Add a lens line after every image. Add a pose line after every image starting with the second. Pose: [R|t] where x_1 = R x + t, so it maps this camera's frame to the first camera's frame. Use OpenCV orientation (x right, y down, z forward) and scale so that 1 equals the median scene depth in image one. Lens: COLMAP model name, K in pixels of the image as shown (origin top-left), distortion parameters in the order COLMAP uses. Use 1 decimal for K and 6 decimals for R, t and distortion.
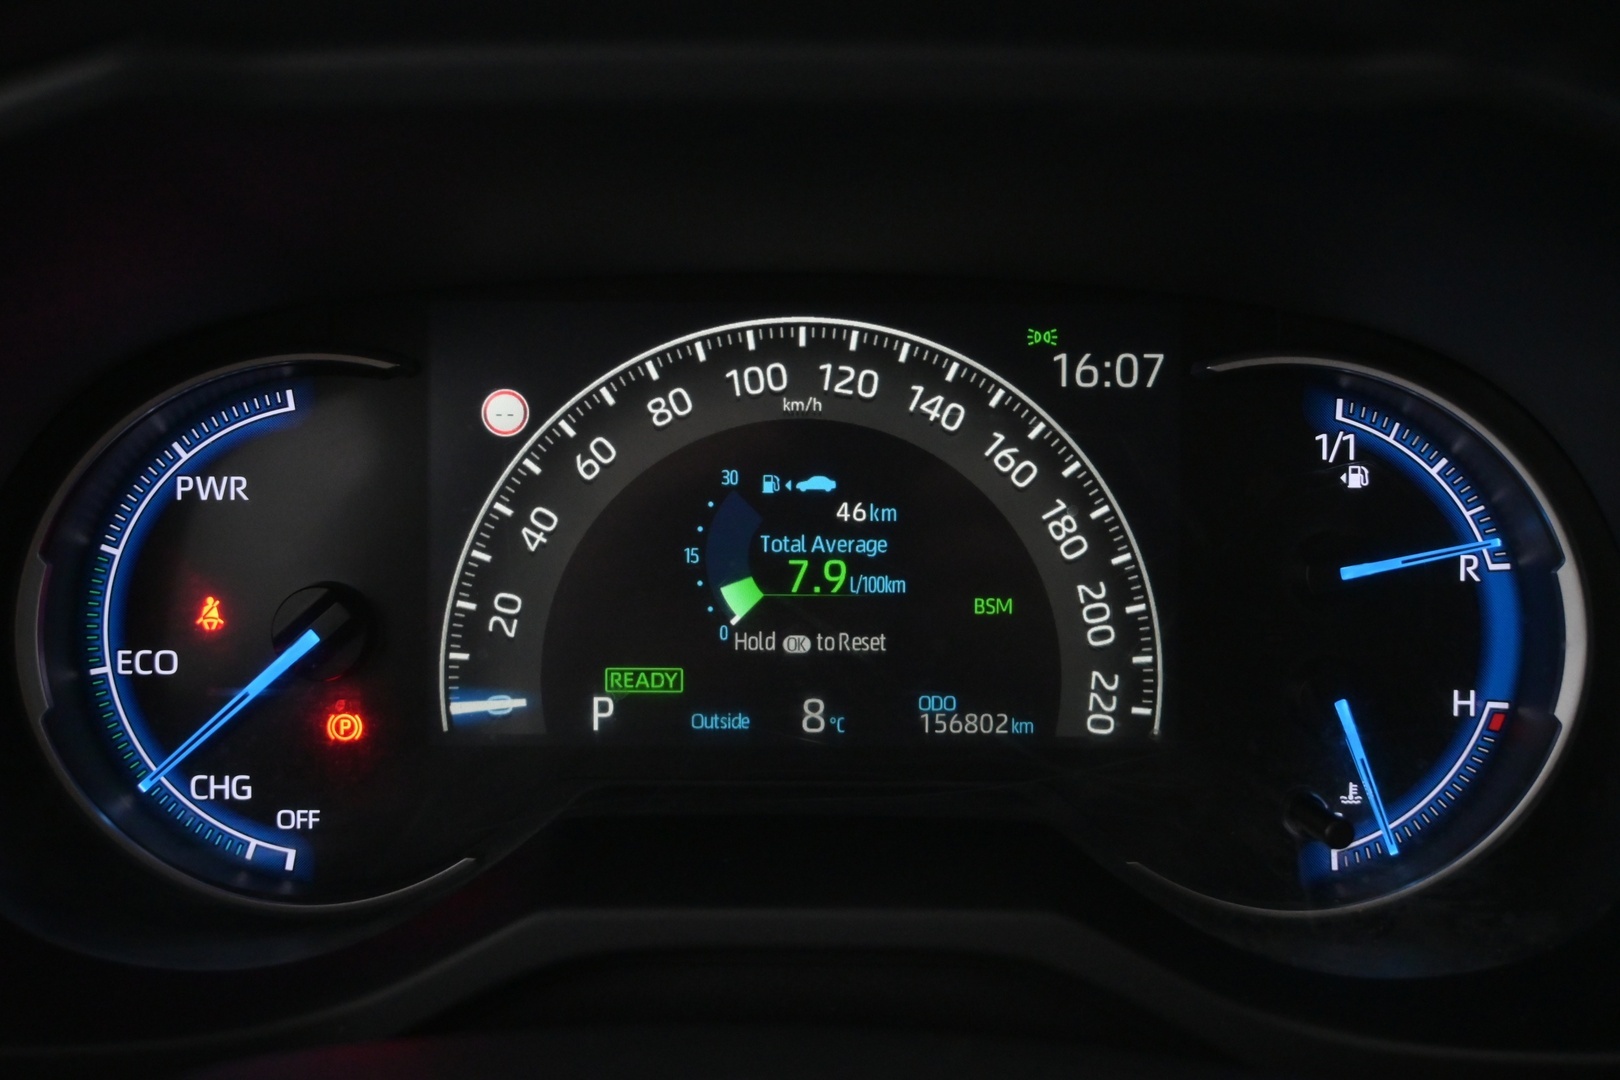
lens RADIAL K [[2175.3, 0, 801.9], [0, 2175.3, 537.0], [0, 0, 1]] dist [-0.010902, 0.000000]
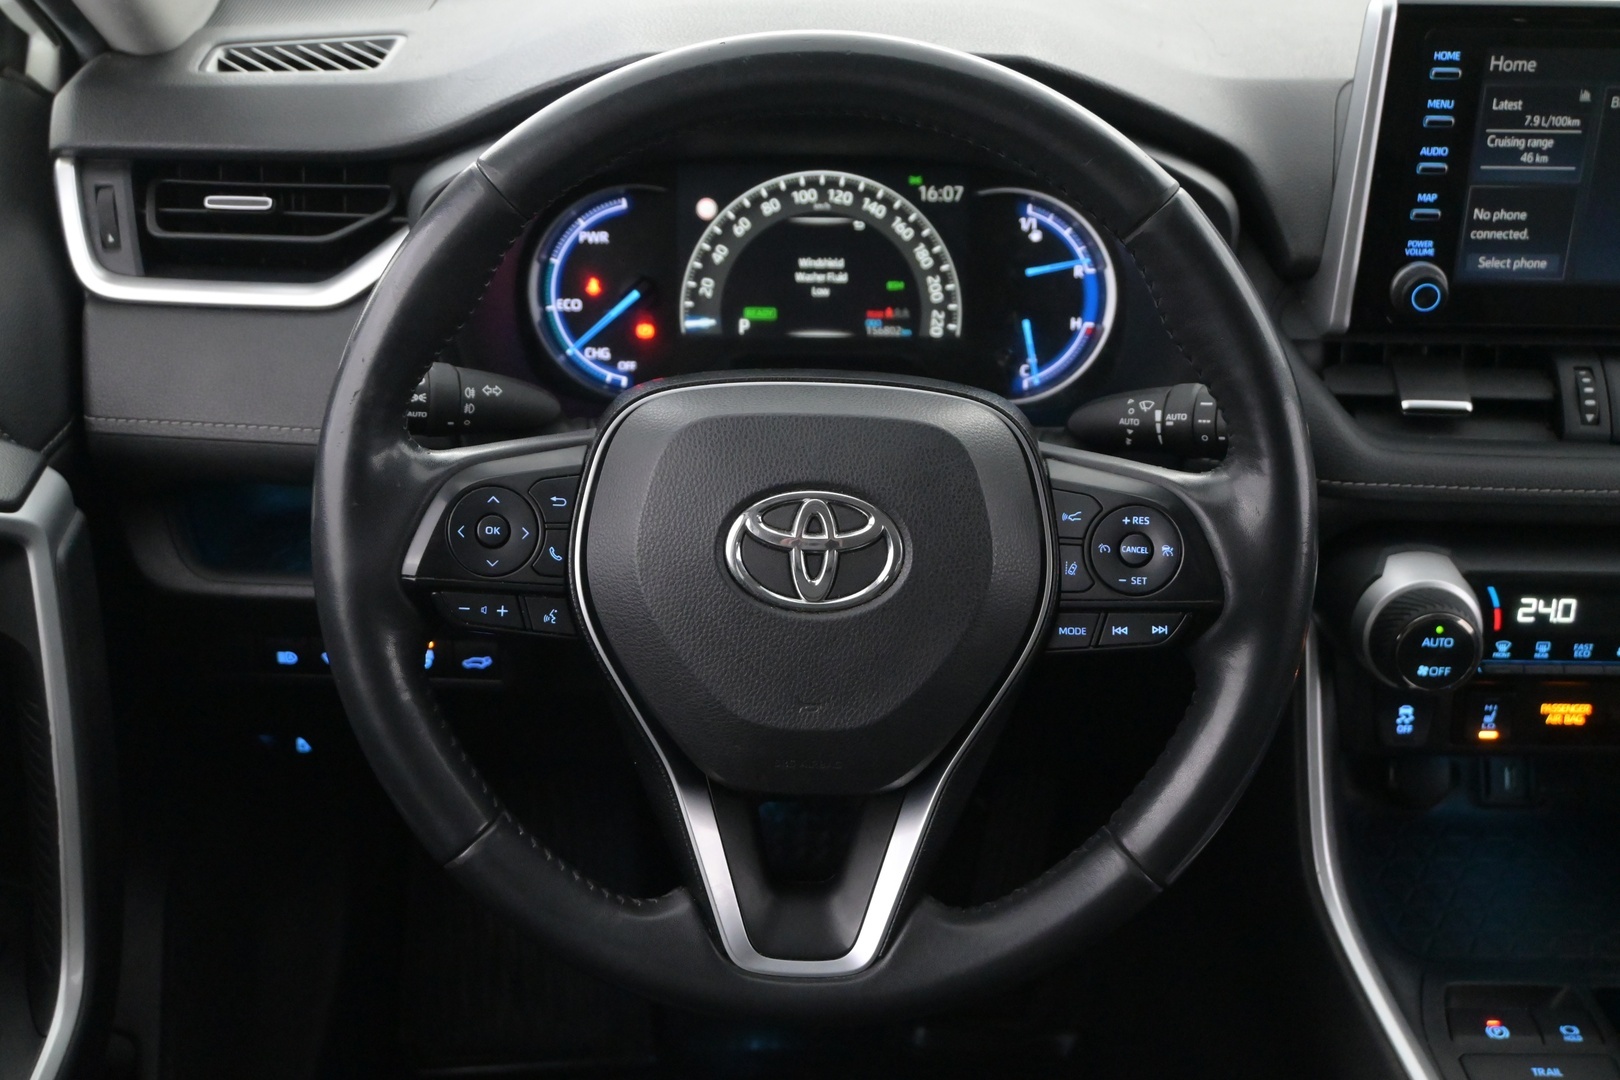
lens RADIAL K [[2084.4, 0, 809.3], [0, 2084.4, 527.7], [0, 0, 1]] dist [0.019425, 0.000000]
pose [[0.999927, 0.004395, 0.011277, -0.041142], [-0.005298, 0.996674, 0.081323, 0.118084], [-0.010882, -0.081377, 0.996624, -1.496509]]
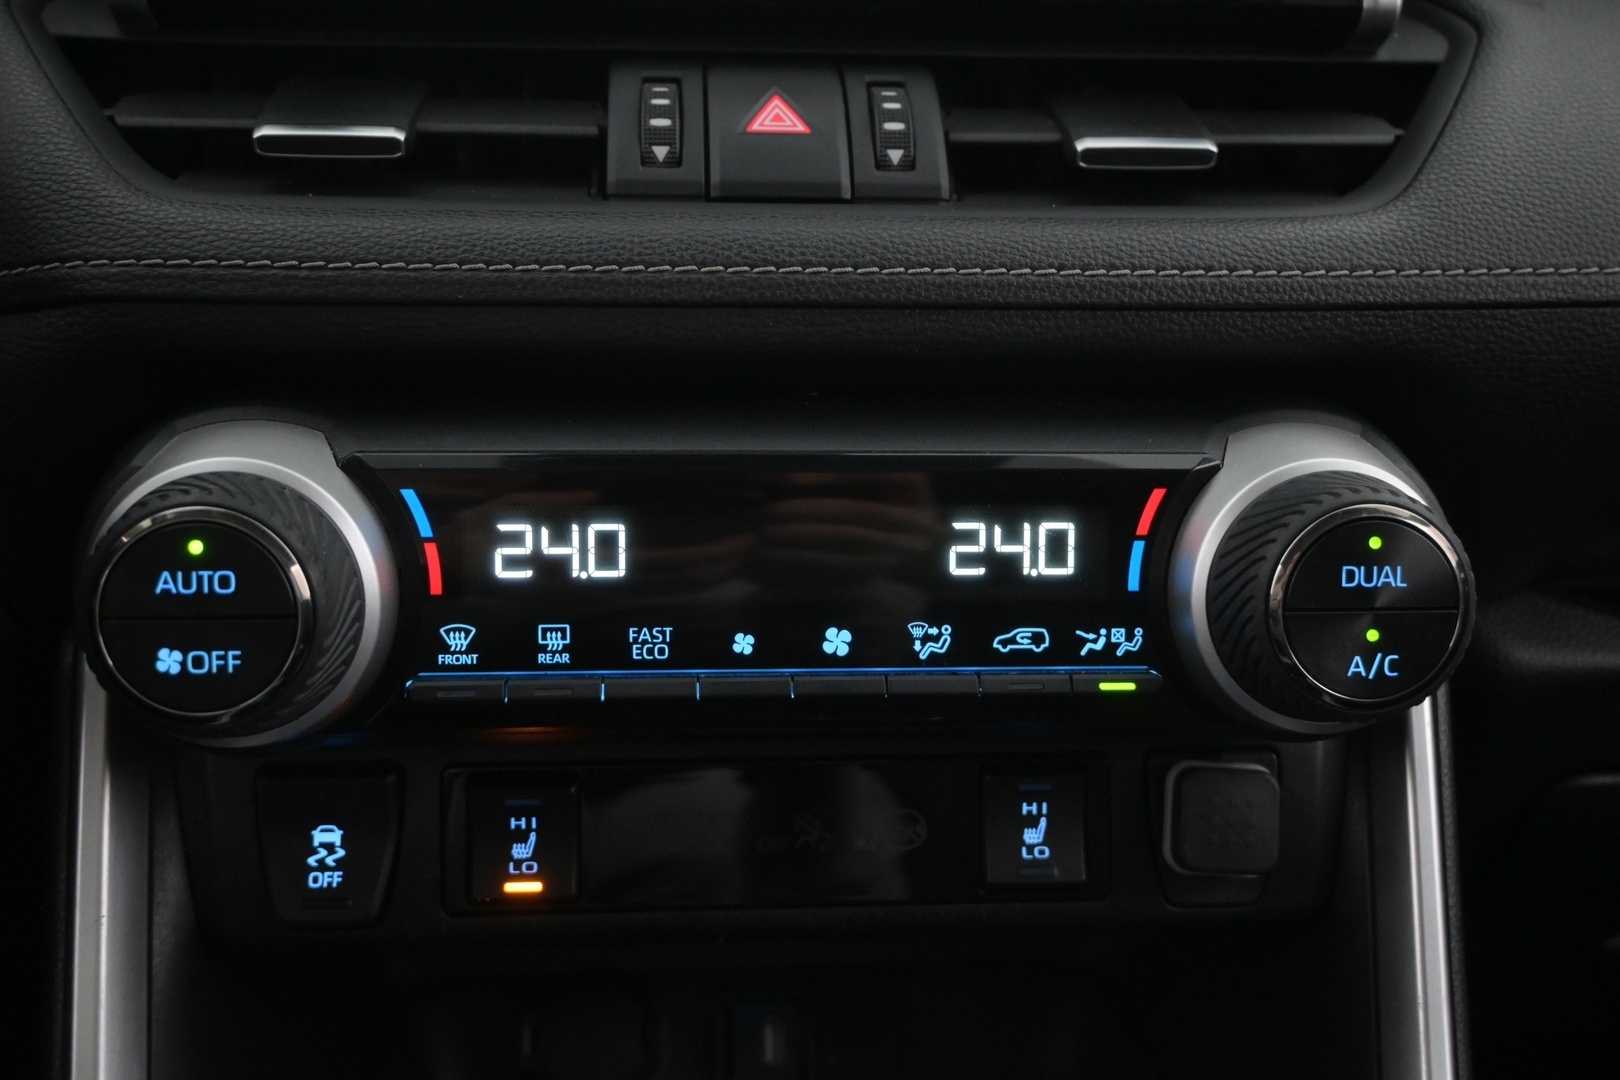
lens RADIAL K [[1681.5, 0, 813.7], [0, 1681.5, 534.2], [0, 0, 1]] dist [0.004638, 0.000000]
pose [[0.997215, -0.017751, 0.072438, 0.809497], [0.031025, 0.981971, -0.186469, 0.512531], [-0.067822, 0.188197, 0.979787, -0.089680]]
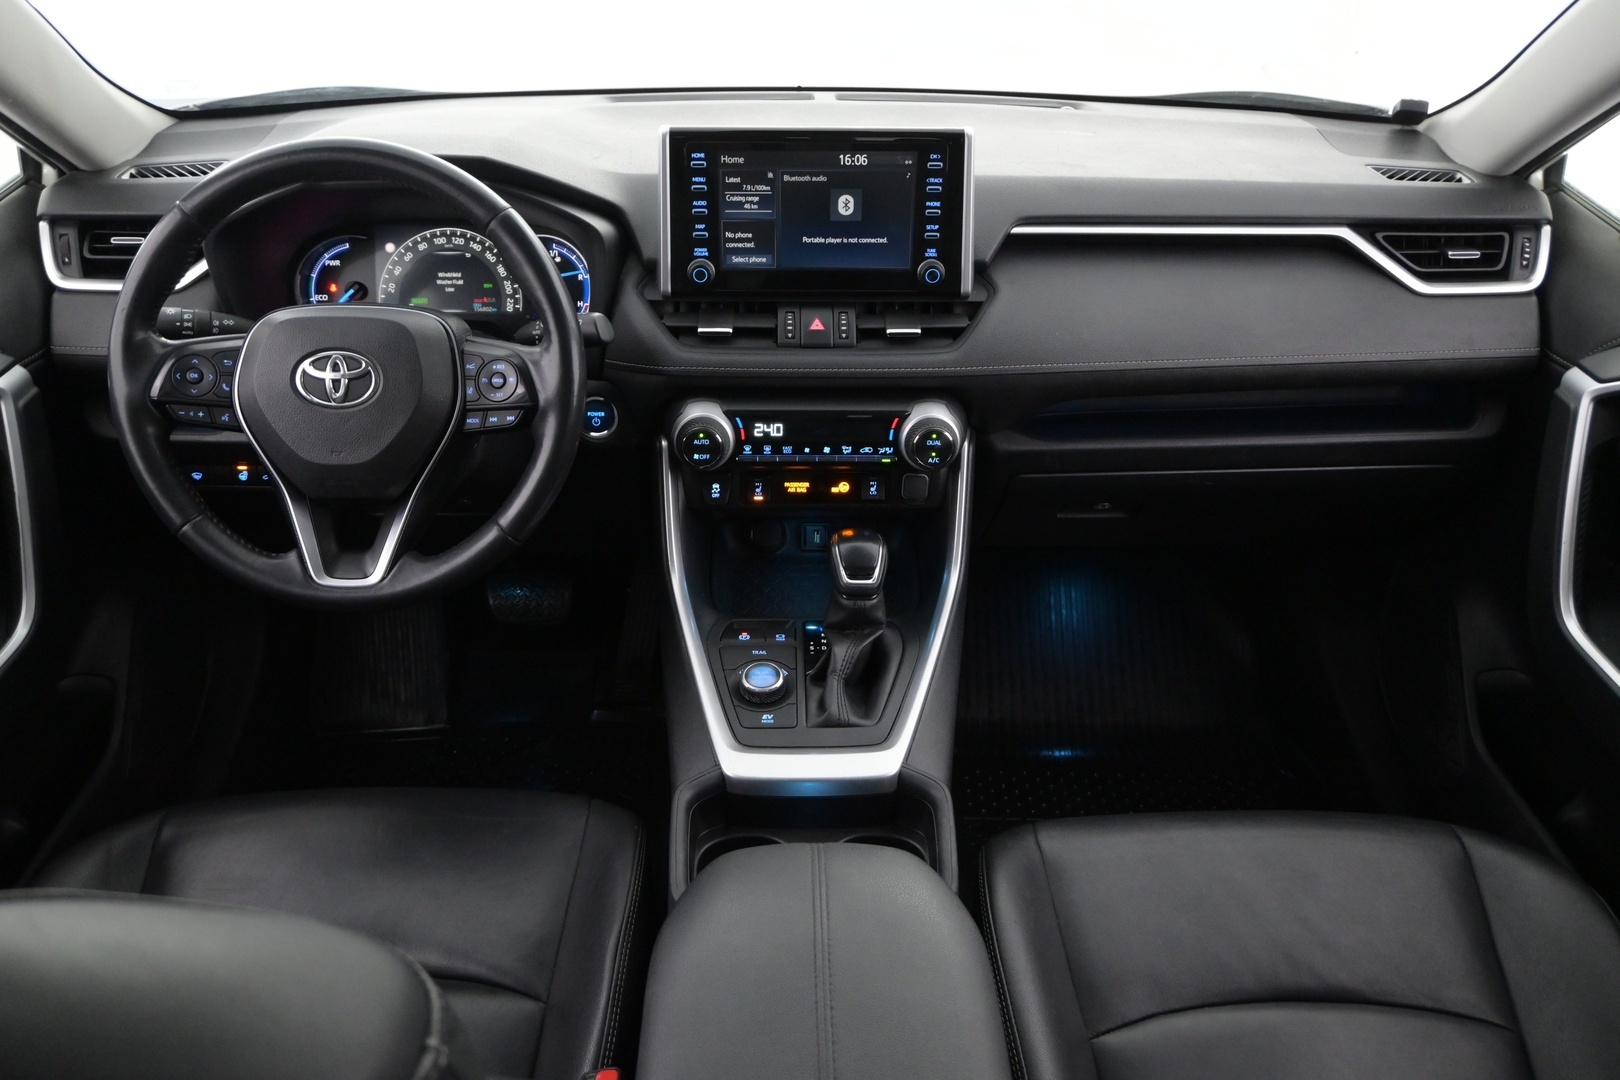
lens RADIAL K [[1332.7, 0, 810.9], [0, 1332.7, 523.4], [0, 0, 1]] dist [0.000038, 0.010751]
pose [[0.999907, -0.009274, 0.009951, 0.810623], [0.008587, 0.997717, 0.066992, 0.385710], [-0.010549, -0.066900, 0.997704, -2.163910]]
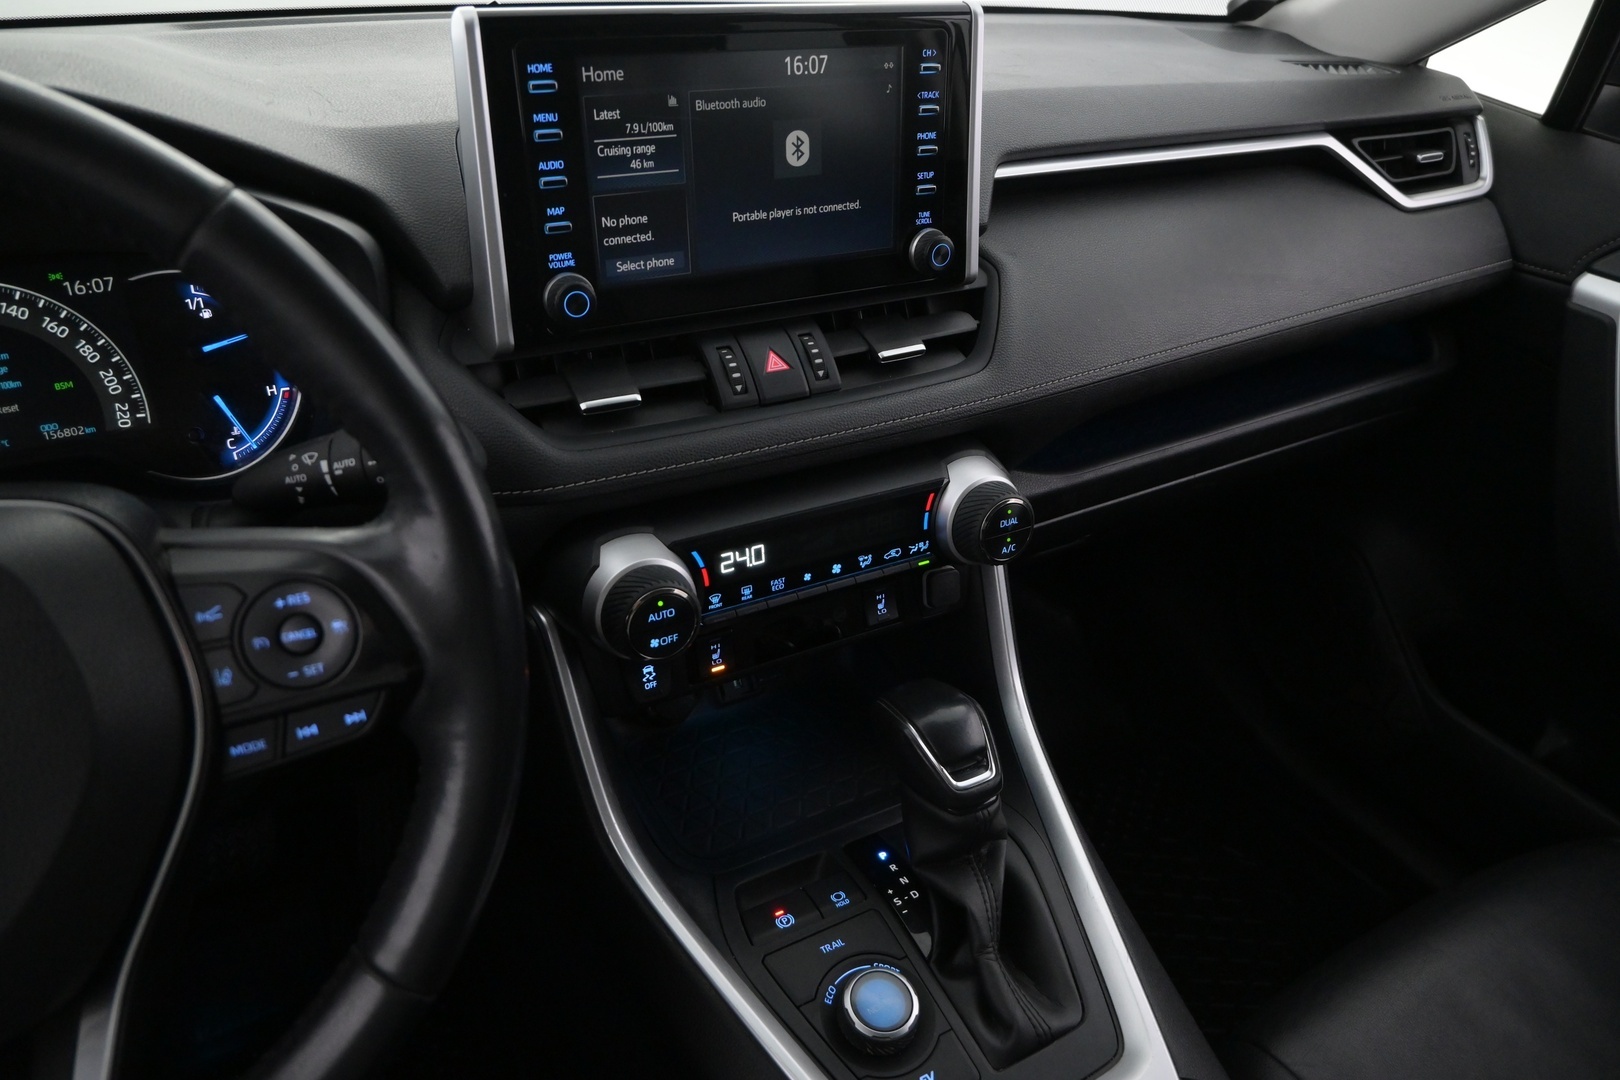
lens RADIAL K [[1119.6, 0, 812.6], [0, 1119.6, 534.5], [0, 0, 1]] dist [0.003401, -0.000864]
pose [[0.875747, -0.229306, 0.424837, 0.259567], [0.177495, 0.971295, 0.158373, 0.149864], [-0.448958, -0.063288, 0.891309, -0.580703]]
